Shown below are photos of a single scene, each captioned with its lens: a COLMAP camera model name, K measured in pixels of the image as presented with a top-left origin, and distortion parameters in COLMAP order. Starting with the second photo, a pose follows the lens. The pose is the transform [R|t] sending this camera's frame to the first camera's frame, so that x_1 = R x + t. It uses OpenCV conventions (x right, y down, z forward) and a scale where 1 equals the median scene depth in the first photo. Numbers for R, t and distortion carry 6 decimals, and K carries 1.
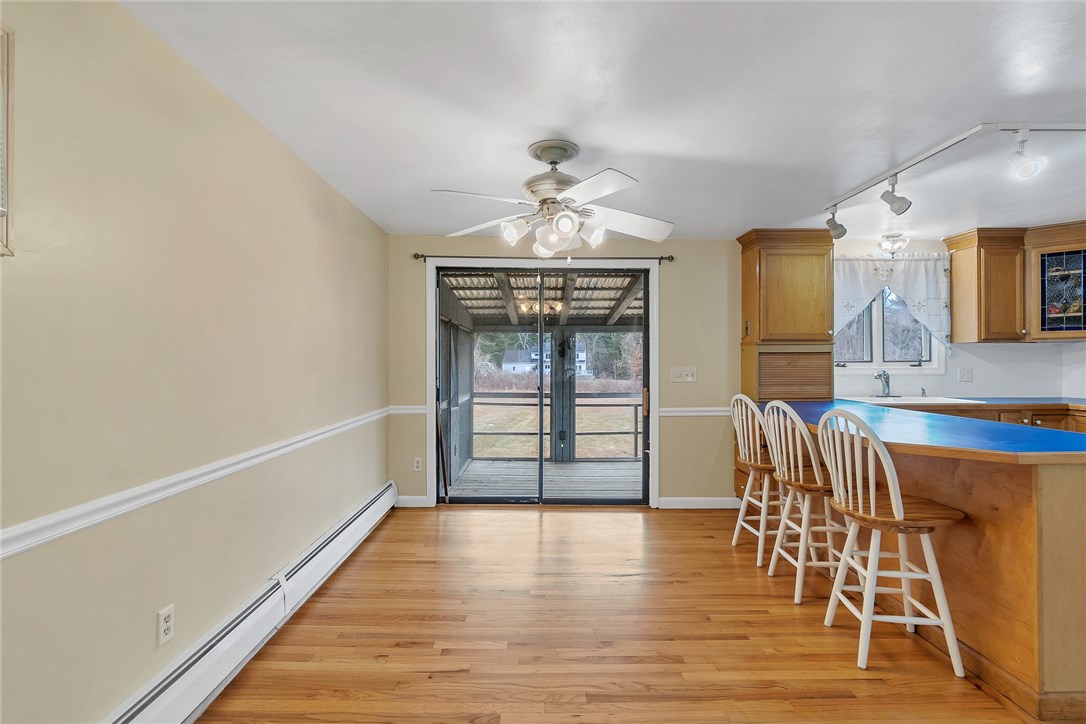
lens RADIAL K [[527.6, 0, 536.6], [0, 527.6, 360.9], [0, 0, 1]] dist [-0.001144, 0.002882]
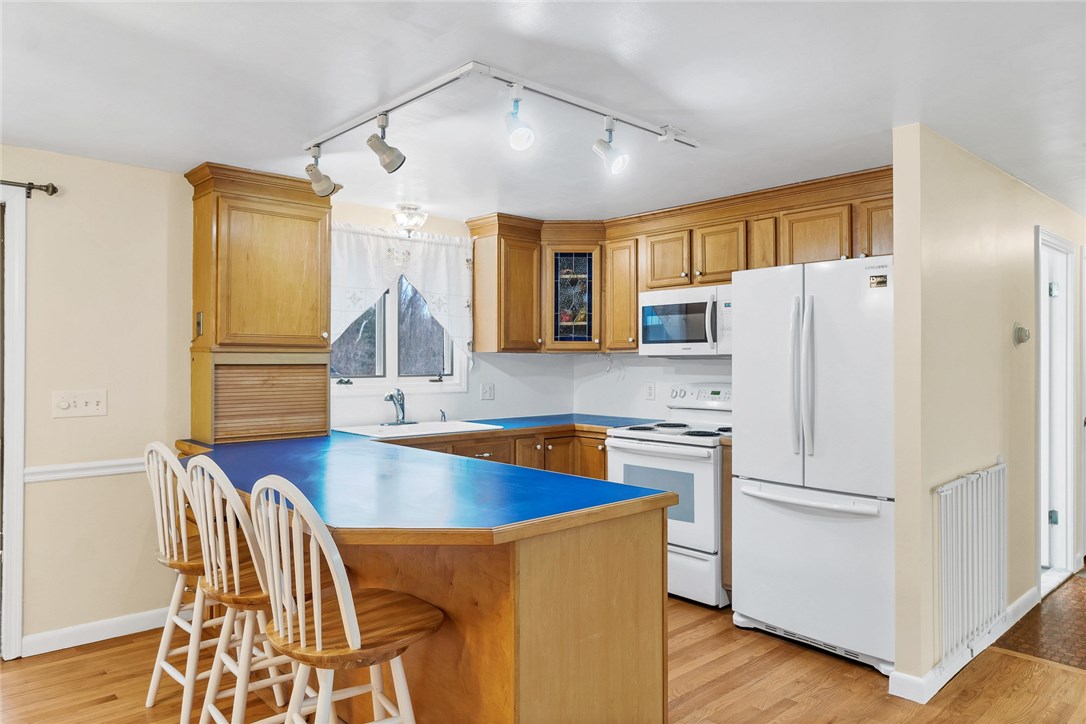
lens RADIAL K [[735.0, 0, 553.3], [0, 735.0, 357.2], [0, 0, 1]] dist [0.009508, -0.007247]
pose [[0.742930, 0.008701, 0.669313, 0.141878], [-0.005310, 0.999961, -0.007105, -0.020850], [-0.669348, 0.001725, 0.742947, 0.099643]]
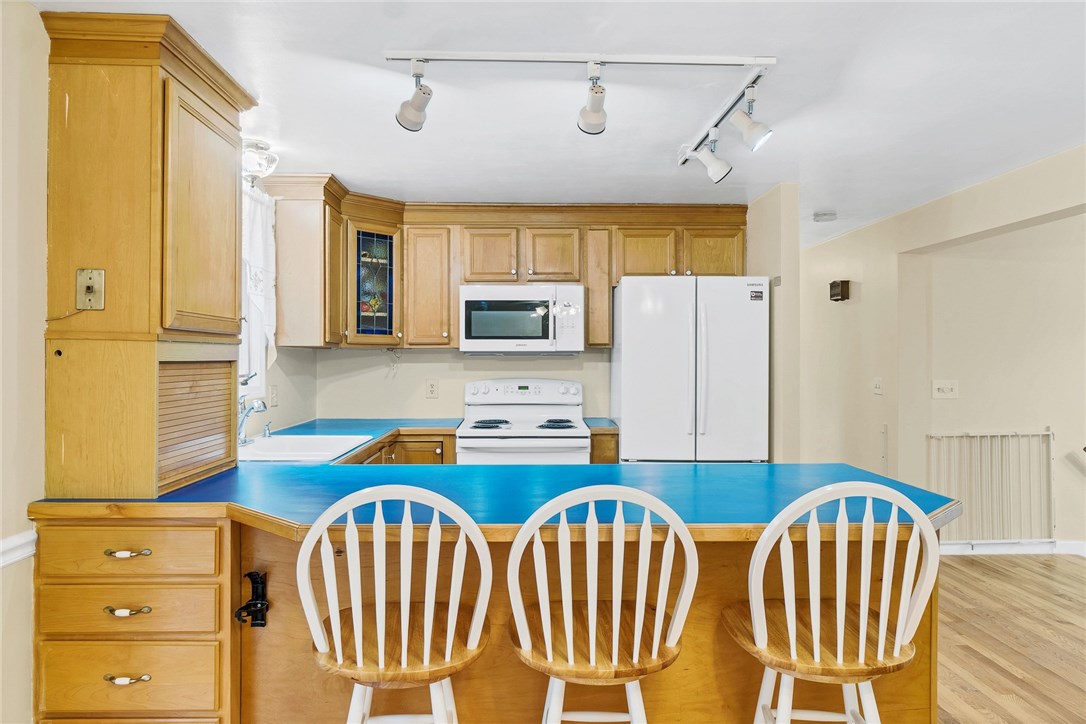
lens RADIAL K [[735.0, 0, 548.4], [0, 735.0, 360.5], [0, 0, 1]] dist [0.009508, -0.007247]
pose [[-0.018220, 0.002245, 0.999831, -0.091046], [-0.001278, 0.999997, -0.002268, -0.016217], [-0.999833, -0.001319, -0.018217, 0.754494]]
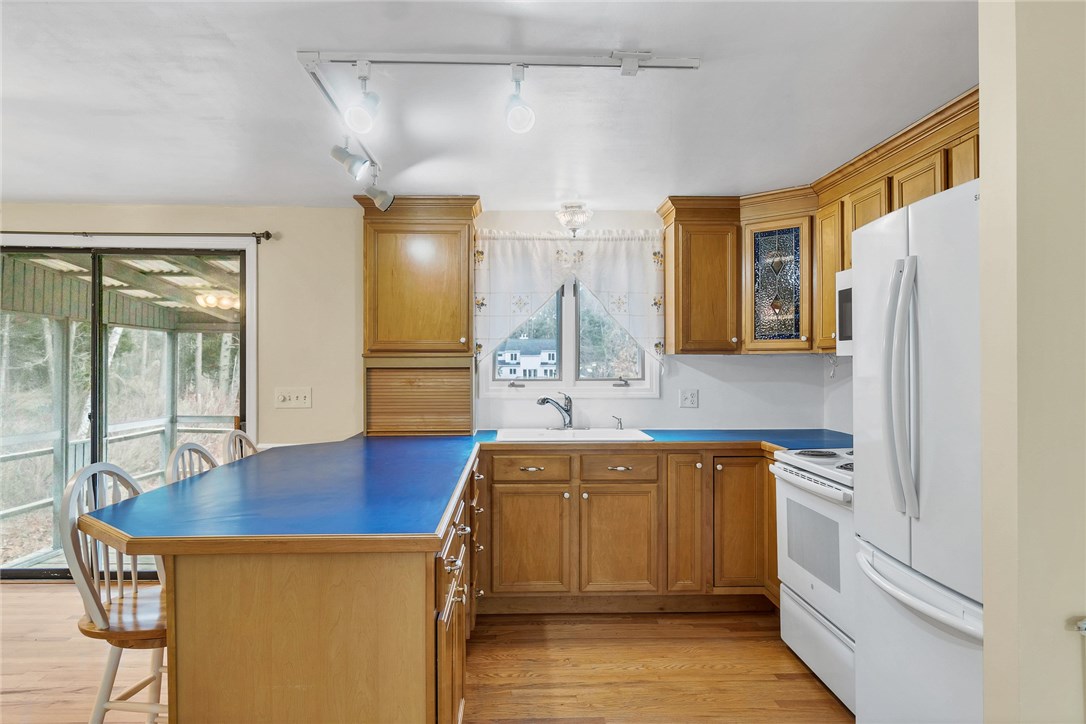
lens RADIAL K [[703.5, 0, 534.0], [0, 703.5, 358.0], [0, 0, 1]] dist [0.005177, 0.000039]
pose [[0.999942, 0.002882, 0.010425, 0.649026], [-0.002806, 0.999969, -0.007377, -0.023173], [-0.010446, 0.007348, 0.999918, 0.041372]]
